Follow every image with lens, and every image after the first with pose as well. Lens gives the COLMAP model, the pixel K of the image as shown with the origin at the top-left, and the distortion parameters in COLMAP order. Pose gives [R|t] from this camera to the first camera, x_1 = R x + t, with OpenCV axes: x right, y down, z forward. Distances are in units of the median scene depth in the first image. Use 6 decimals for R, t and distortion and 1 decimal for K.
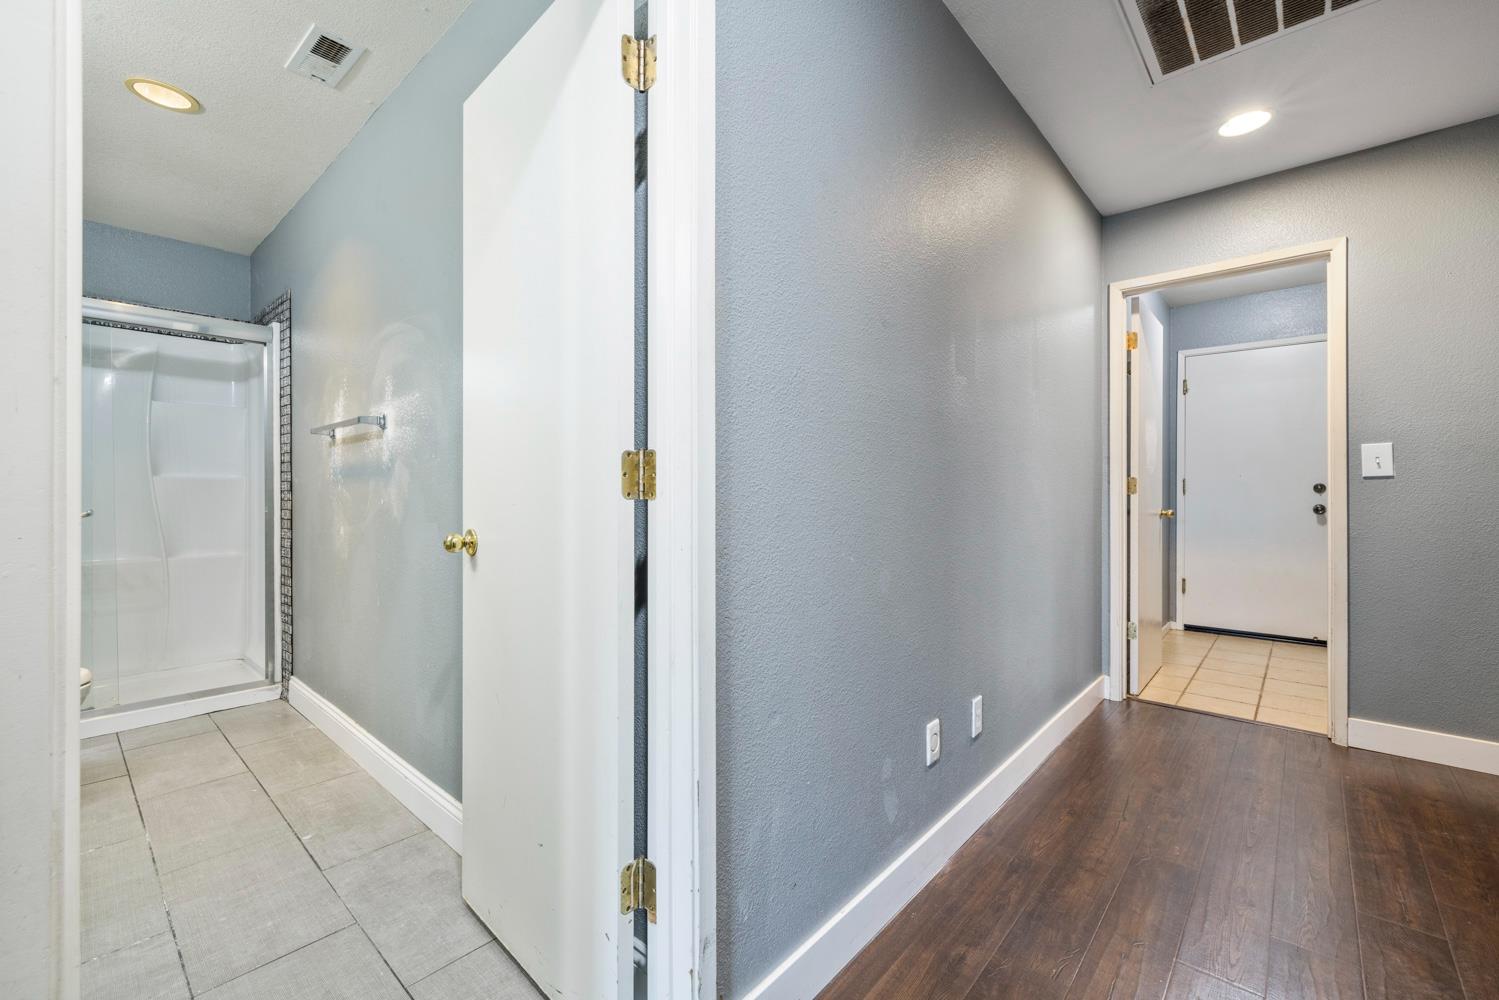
lens RADIAL K [[629.3, 0, 740.8], [0, 629.3, 493.0], [0, 0, 1]] dist [-0.003048, 0.000222]
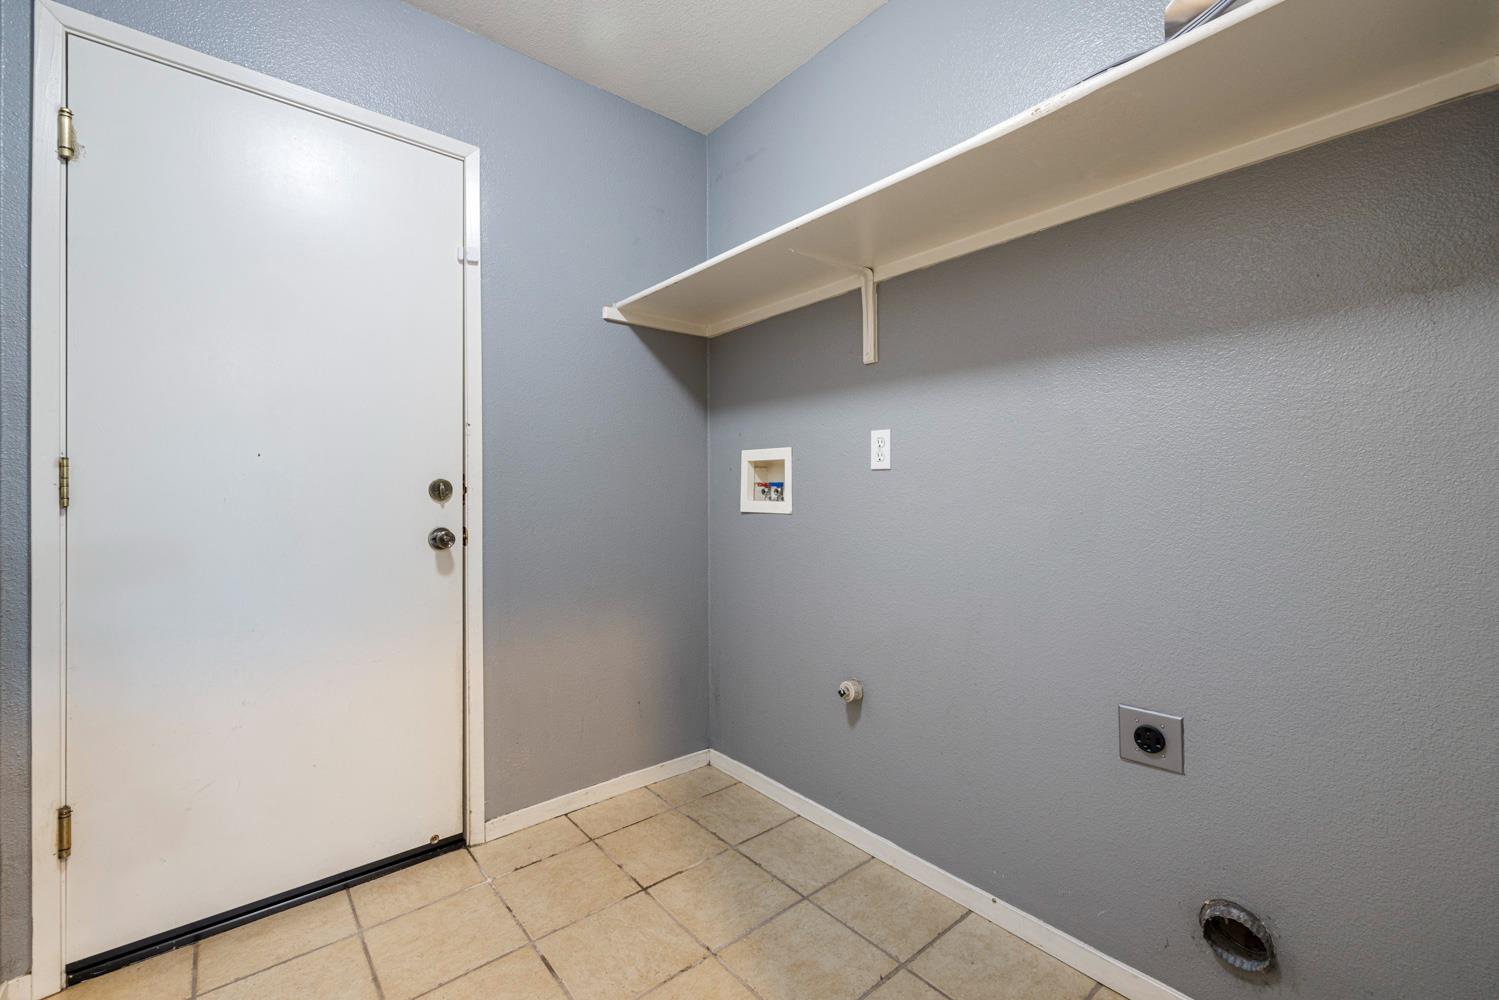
lens RADIAL K [[648.2, 0, 750.6], [0, 648.2, 493.6], [0, 0, 1]] dist [0.008183, -0.001607]
pose [[0.144196, -0.003615, 0.989543, 0.459466], [0.001686, 0.999993, 0.003407, -0.005344], [-0.989548, 0.001177, 0.144201, 0.651960]]
